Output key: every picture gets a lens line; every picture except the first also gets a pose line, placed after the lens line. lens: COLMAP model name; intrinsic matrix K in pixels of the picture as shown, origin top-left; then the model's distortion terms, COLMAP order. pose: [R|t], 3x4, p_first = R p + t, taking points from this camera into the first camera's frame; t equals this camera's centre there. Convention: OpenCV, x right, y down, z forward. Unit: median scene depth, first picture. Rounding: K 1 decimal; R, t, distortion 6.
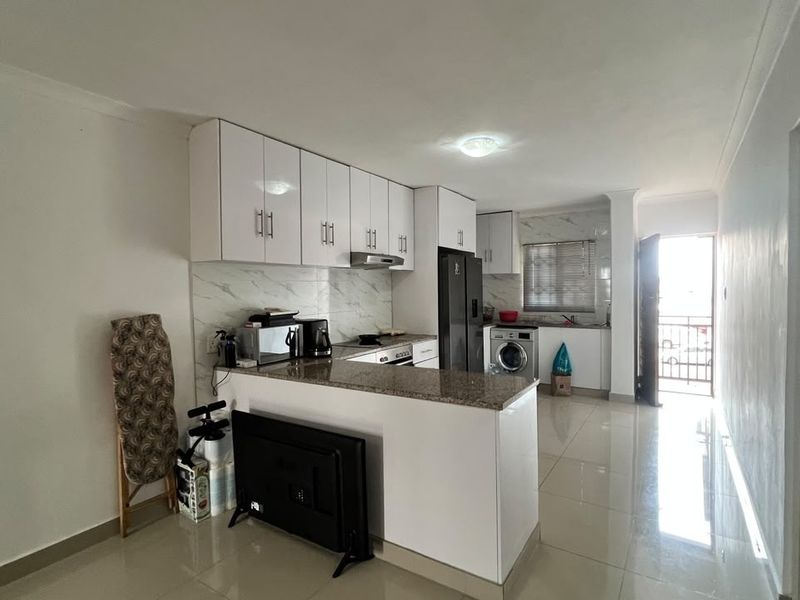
lens RADIAL K [[427.9, 0, 400.0], [0, 427.9, 300.0], [0, 0, 1]] dist [0.000184, -0.000417]
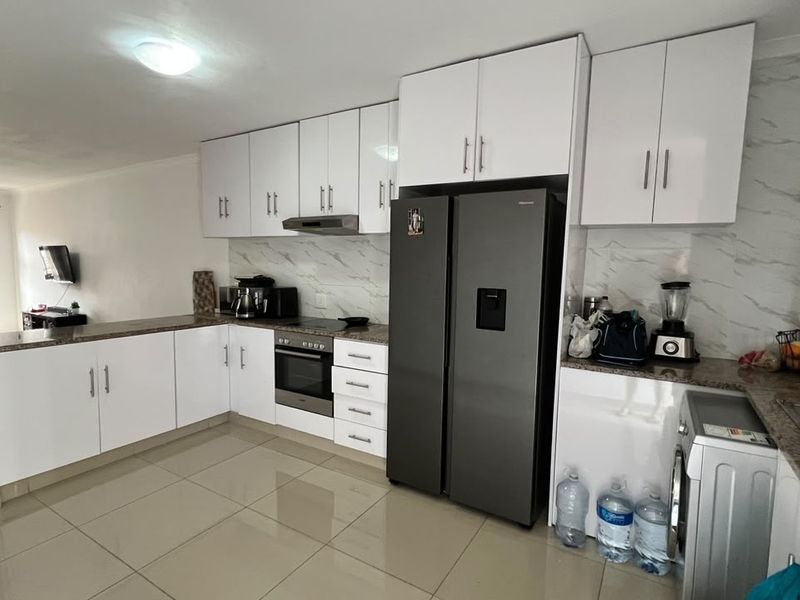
lens RADIAL K [[427.9, 0, 400.0], [0, 427.9, 300.0], [0, 0, 1]] dist [0.000184, -0.000417]
pose [[0.034323, 0.103929, -0.993992, 0.807342], [-0.041012, 0.993887, 0.102502, -0.040761], [0.998569, 0.037248, 0.038375, 1.171622]]
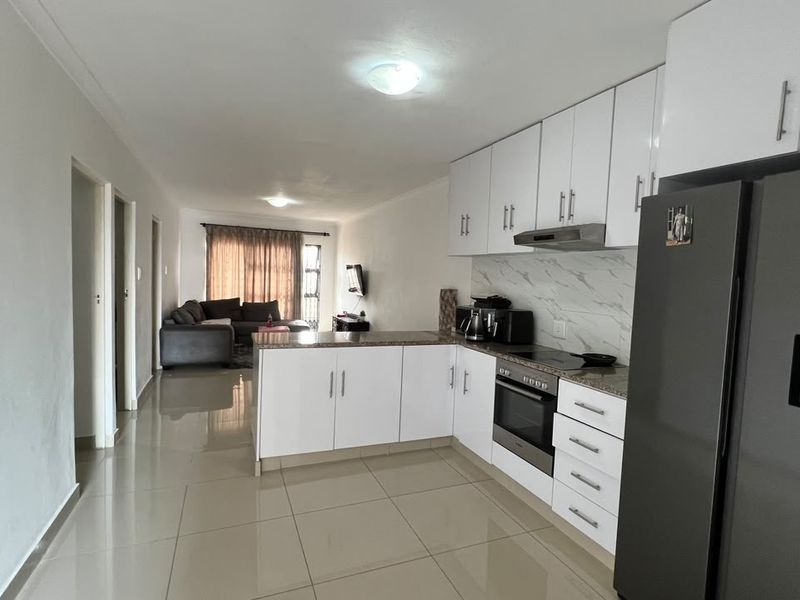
lens RADIAL K [[427.9, 0, 400.0], [0, 427.9, 300.0], [0, 0, 1]] dist [0.000184, -0.000417]
pose [[-0.561203, 0.041401, -0.826642, 0.674178], [-0.050680, 0.995155, 0.084247, -0.040382], [0.826125, 0.089174, -0.556386, 1.228889]]
